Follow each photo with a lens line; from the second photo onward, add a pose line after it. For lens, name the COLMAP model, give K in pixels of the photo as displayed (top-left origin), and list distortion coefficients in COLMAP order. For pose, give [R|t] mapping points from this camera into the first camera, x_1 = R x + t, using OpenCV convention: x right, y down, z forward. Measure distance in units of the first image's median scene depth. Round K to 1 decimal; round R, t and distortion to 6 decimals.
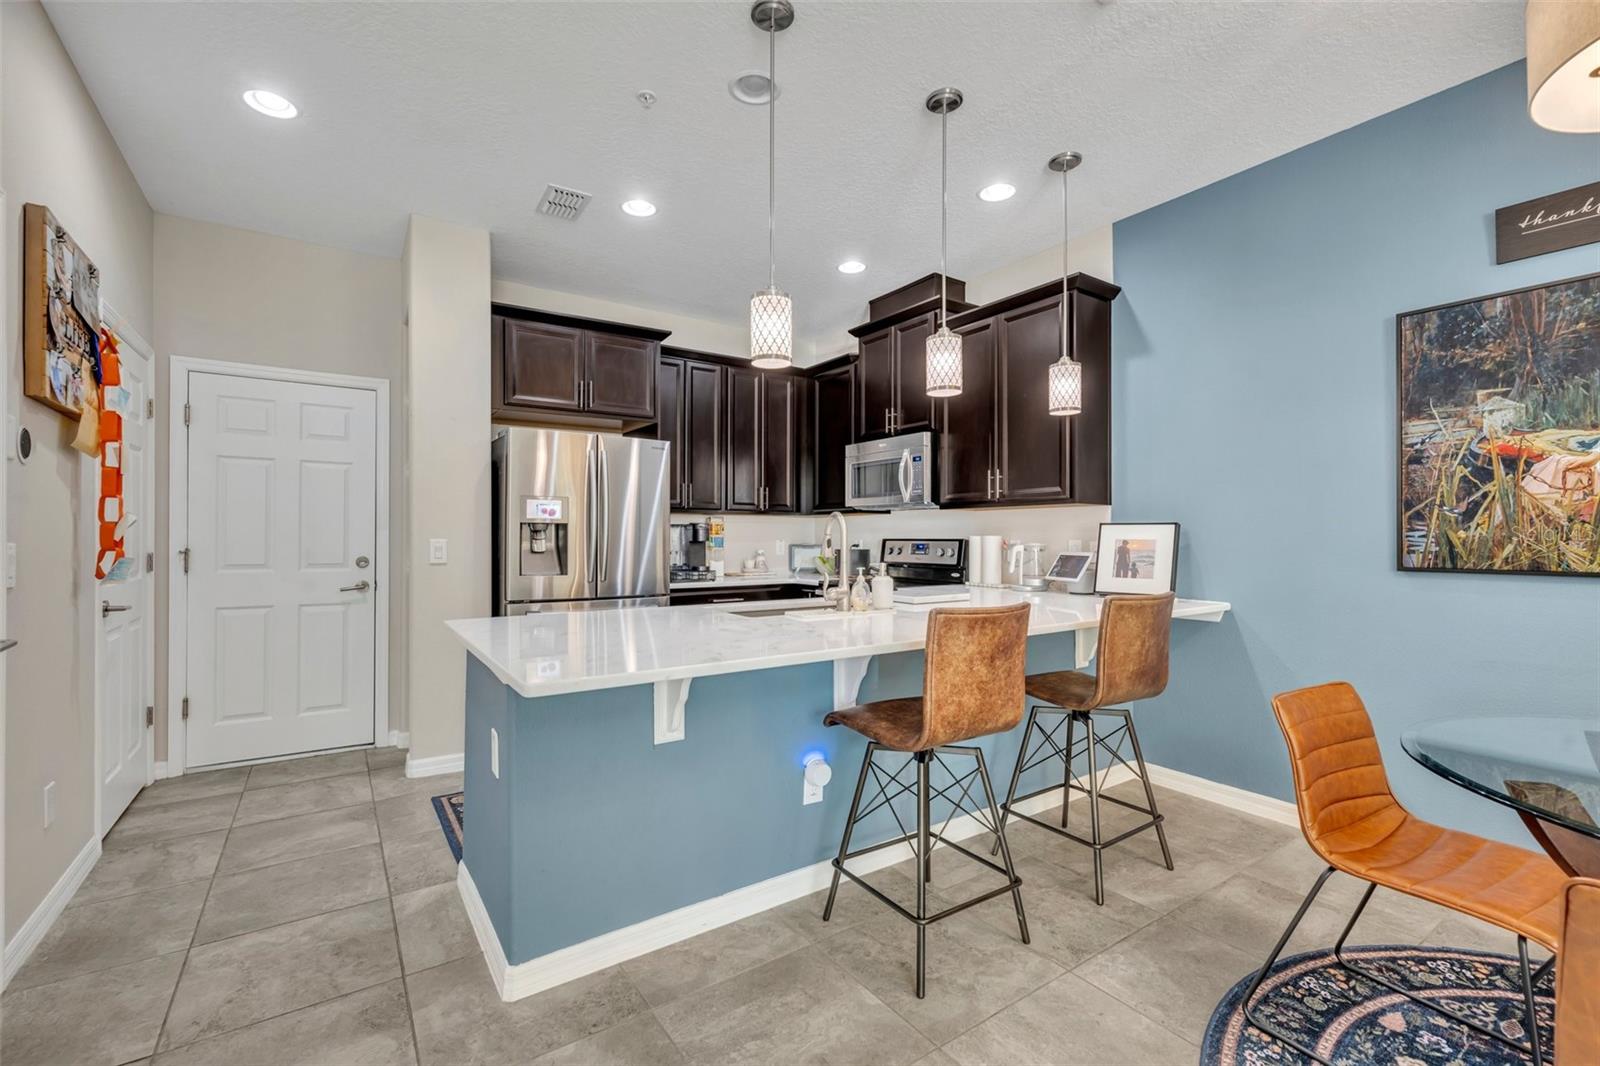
lens RADIAL K [[691.0, 0, 797.3], [0, 691.0, 536.9], [0, 0, 1]] dist [0.000715, -0.000367]
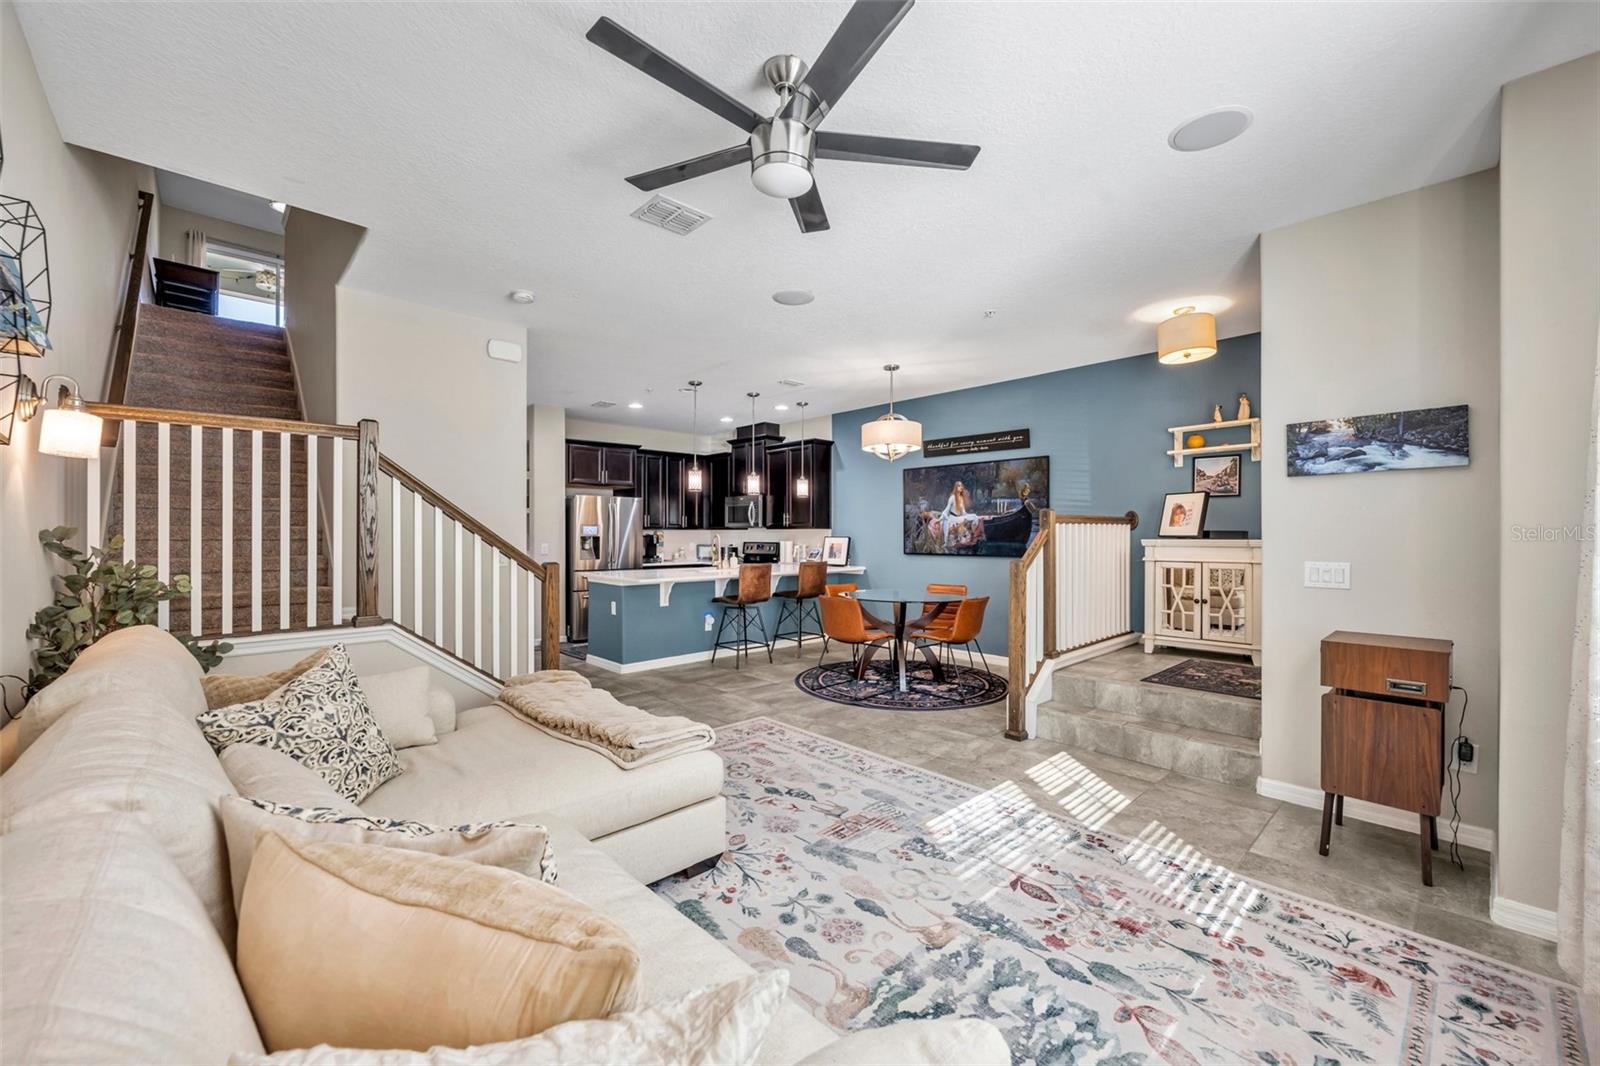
lens RADIAL K [[635.9, 0, 798.2], [0, 635.9, 537.4], [0, 0, 1]] dist [-0.001671, 0.000300]
pose [[0.987602, -0.000975, 0.156973, -0.023702], [0.000273, 0.999990, 0.004490, -0.036081], [-0.156976, -0.004391, 0.987593, -1.657188]]
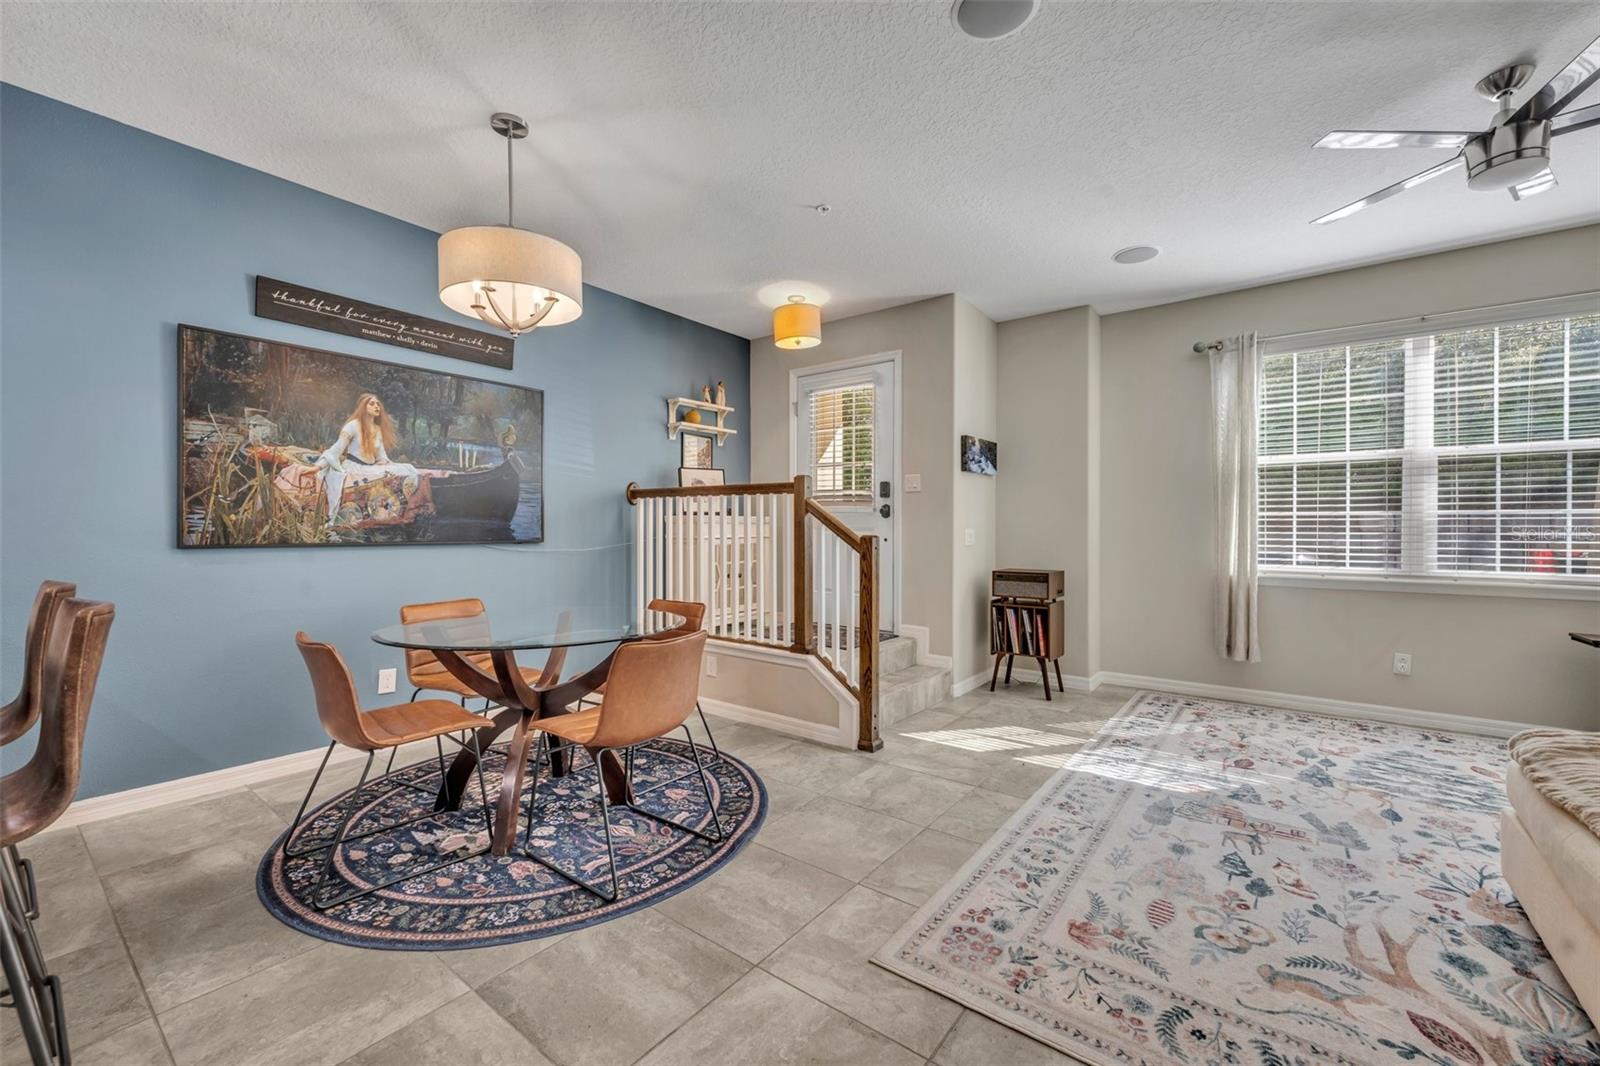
lens RADIAL K [[640.8, 0, 800.0], [0, 640.8, 533.0], [0, 0, 1]] dist [-0.002467, -0.000122]
pose [[-0.315370, -0.008260, 0.948933, -0.451405], [-0.002305, 0.999966, 0.007938, 0.012296], [-0.948966, 0.000316, -0.315379, 0.357631]]
